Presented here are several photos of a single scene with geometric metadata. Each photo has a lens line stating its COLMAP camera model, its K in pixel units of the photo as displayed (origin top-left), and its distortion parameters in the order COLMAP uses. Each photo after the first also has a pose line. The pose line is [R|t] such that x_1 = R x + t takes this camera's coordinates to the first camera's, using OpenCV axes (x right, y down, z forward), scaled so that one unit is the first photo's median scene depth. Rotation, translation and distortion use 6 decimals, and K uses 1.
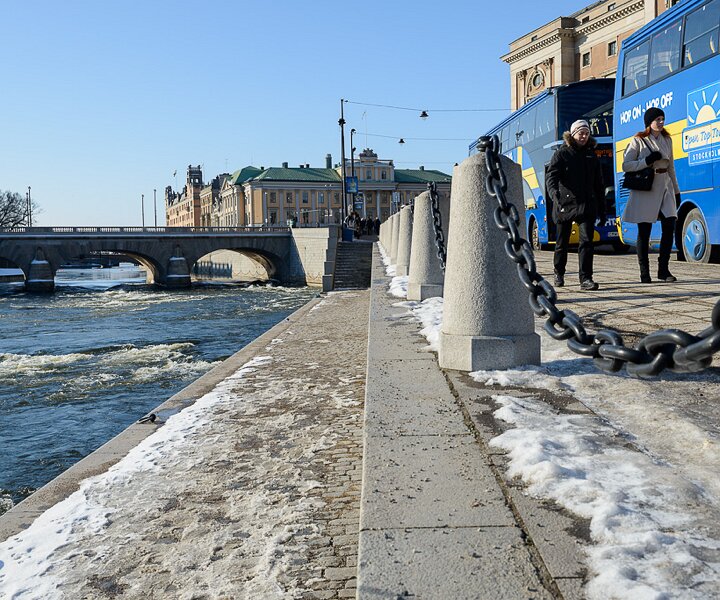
lens RADIAL K [[910.1, 0, 360.0], [0, 910.1, 300.0], [0, 0, 1]] dist [0.028425, -0.001849]
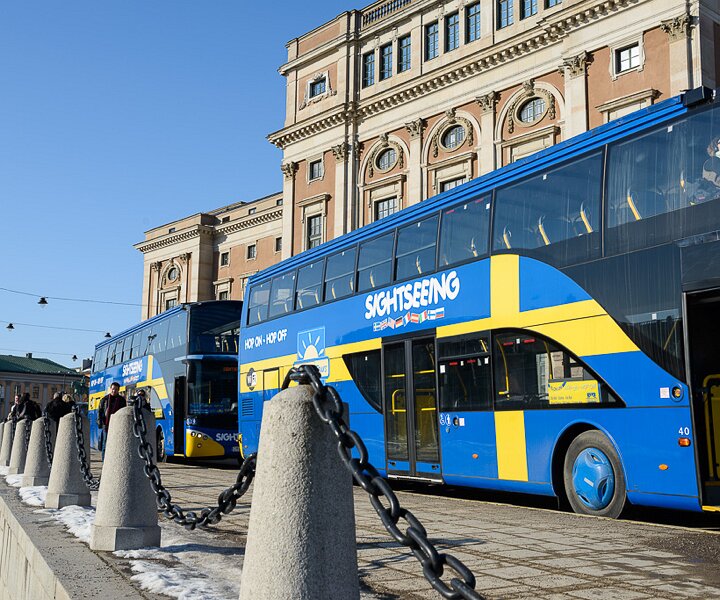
lens RADIAL K [[910.1, 0, 360.0], [0, 910.1, 300.0], [0, 0, 1]] dist [0.028425, -0.001849]
pose [[0.919751, 0.098156, 0.380032, -0.123658], [-0.008590, 0.973028, -0.230528, 0.019103], [-0.392409, 0.208764, 0.895786, -0.628404]]
